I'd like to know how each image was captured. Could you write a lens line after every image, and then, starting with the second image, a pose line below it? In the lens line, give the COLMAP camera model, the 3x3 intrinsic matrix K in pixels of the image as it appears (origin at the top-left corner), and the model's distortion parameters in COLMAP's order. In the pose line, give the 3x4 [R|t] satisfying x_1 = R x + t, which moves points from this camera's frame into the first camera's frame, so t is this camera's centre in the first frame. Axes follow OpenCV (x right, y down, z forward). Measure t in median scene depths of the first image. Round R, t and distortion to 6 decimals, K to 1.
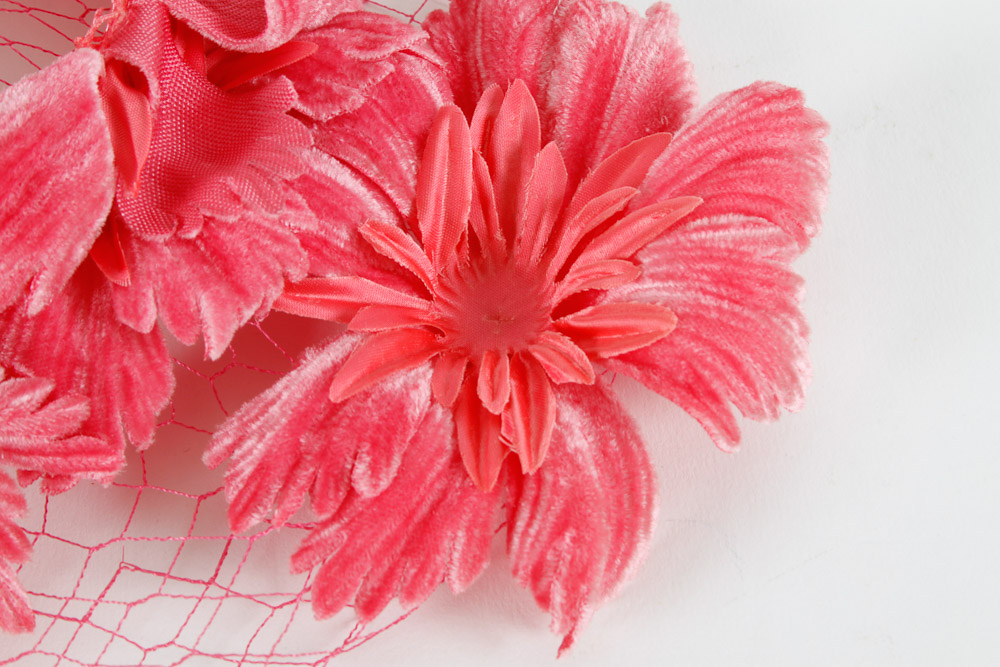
lens RADIAL K [[2373.5, 0, 501.3], [0, 2373.5, 335.2], [0, 0, 1]] dist [0.160703, 0.000000]
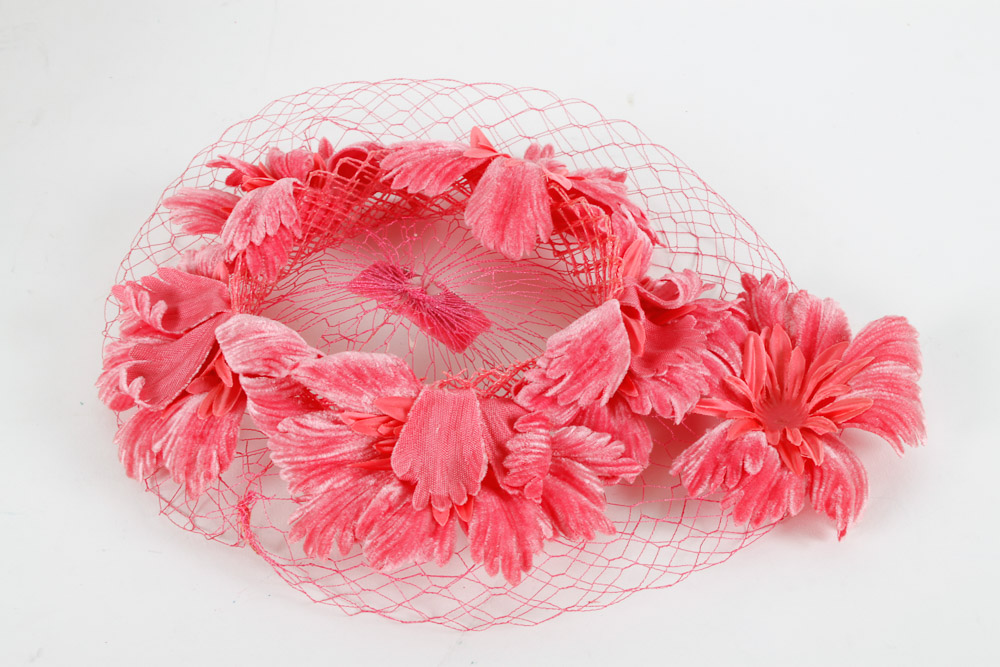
lens RADIAL K [[1776.7, 0, 495.3], [0, 1776.7, 331.4], [0, 0, 1]] dist [0.036761, 0.000000]
pose [[0.998538, -0.032281, 0.043357, -0.365099], [0.043229, 0.958442, -0.281995, 0.399152], [-0.032452, 0.283457, 0.958436, -0.675174]]
